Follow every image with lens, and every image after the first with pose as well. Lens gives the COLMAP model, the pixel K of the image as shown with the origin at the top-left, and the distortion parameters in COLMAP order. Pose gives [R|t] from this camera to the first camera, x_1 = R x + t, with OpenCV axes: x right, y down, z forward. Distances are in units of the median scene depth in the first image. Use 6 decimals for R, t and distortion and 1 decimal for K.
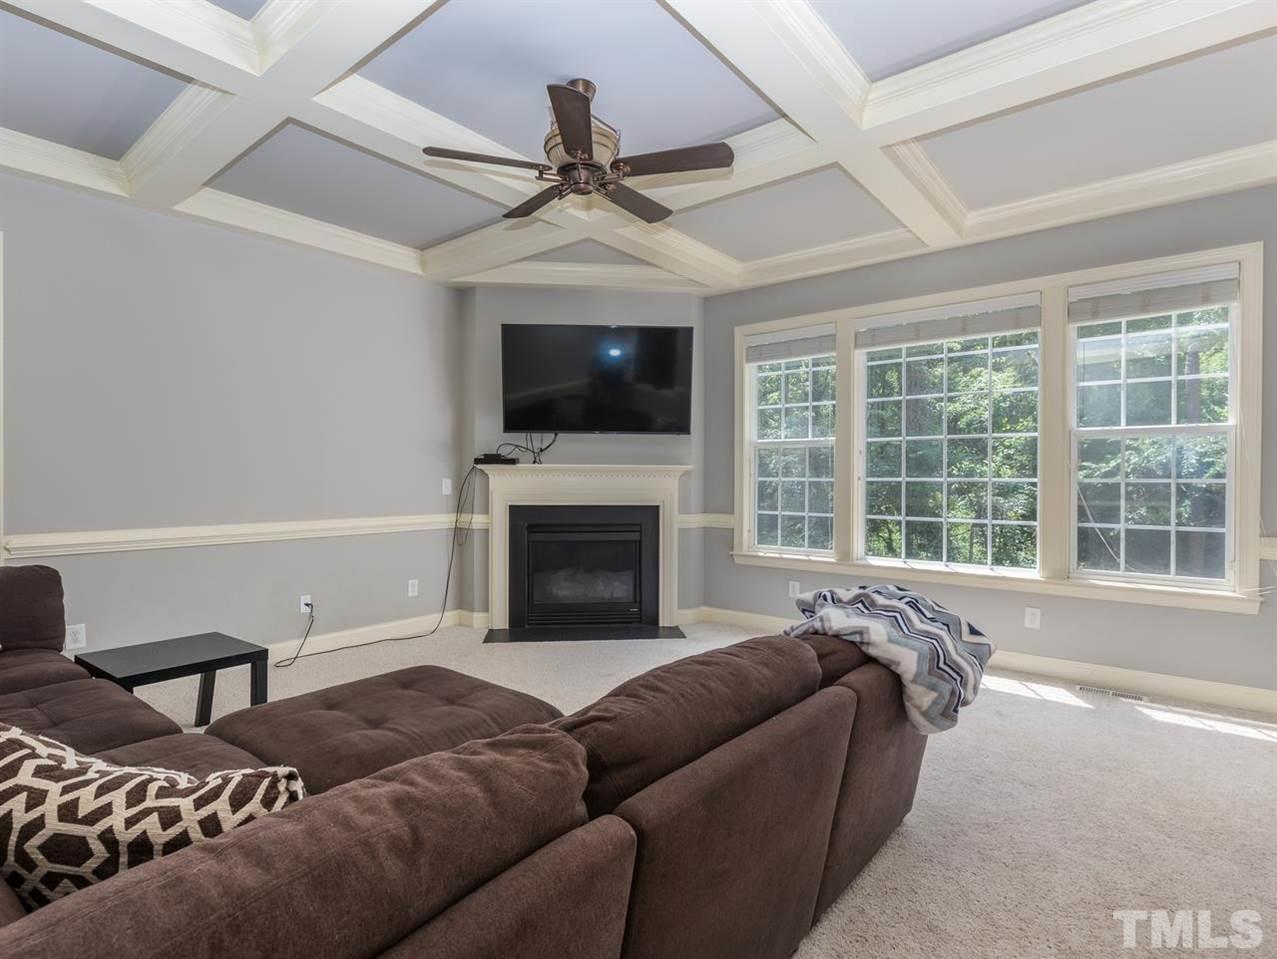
lens RADIAL K [[669.4, 0, 643.6], [0, 669.4, 478.2], [0, 0, 1]] dist [-0.000790, -0.000144]
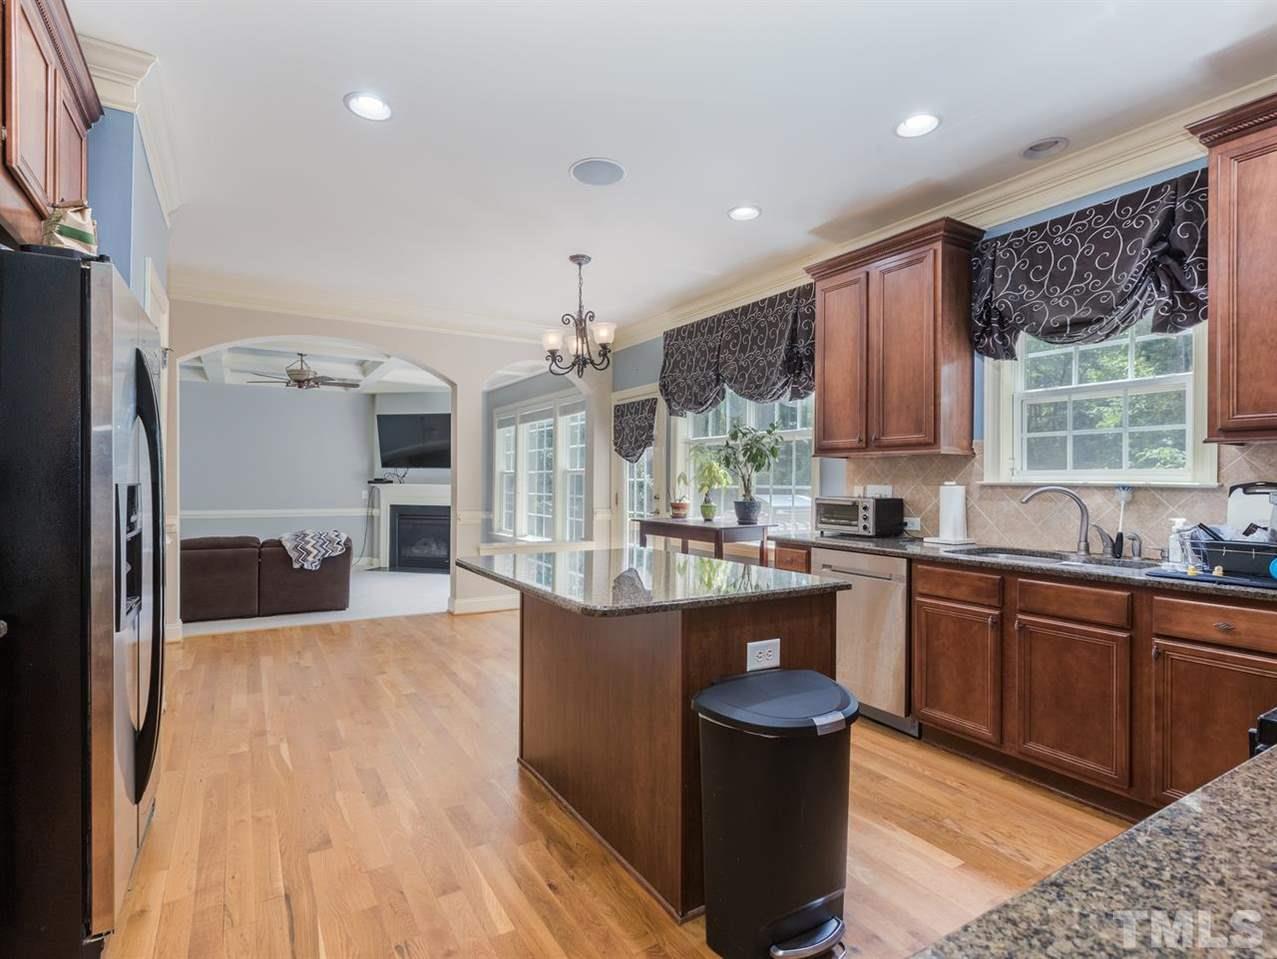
lens RADIAL K [[654.5, 0, 638.5], [0, 654.5, 479.5], [0, 0, 1]] dist [-0.001139, -0.000687]
pose [[0.941718, 0.005059, -0.336364, 1.128163], [-0.002961, 0.999973, 0.006750, -0.047761], [0.336389, -0.005361, 0.941708, -0.555759]]
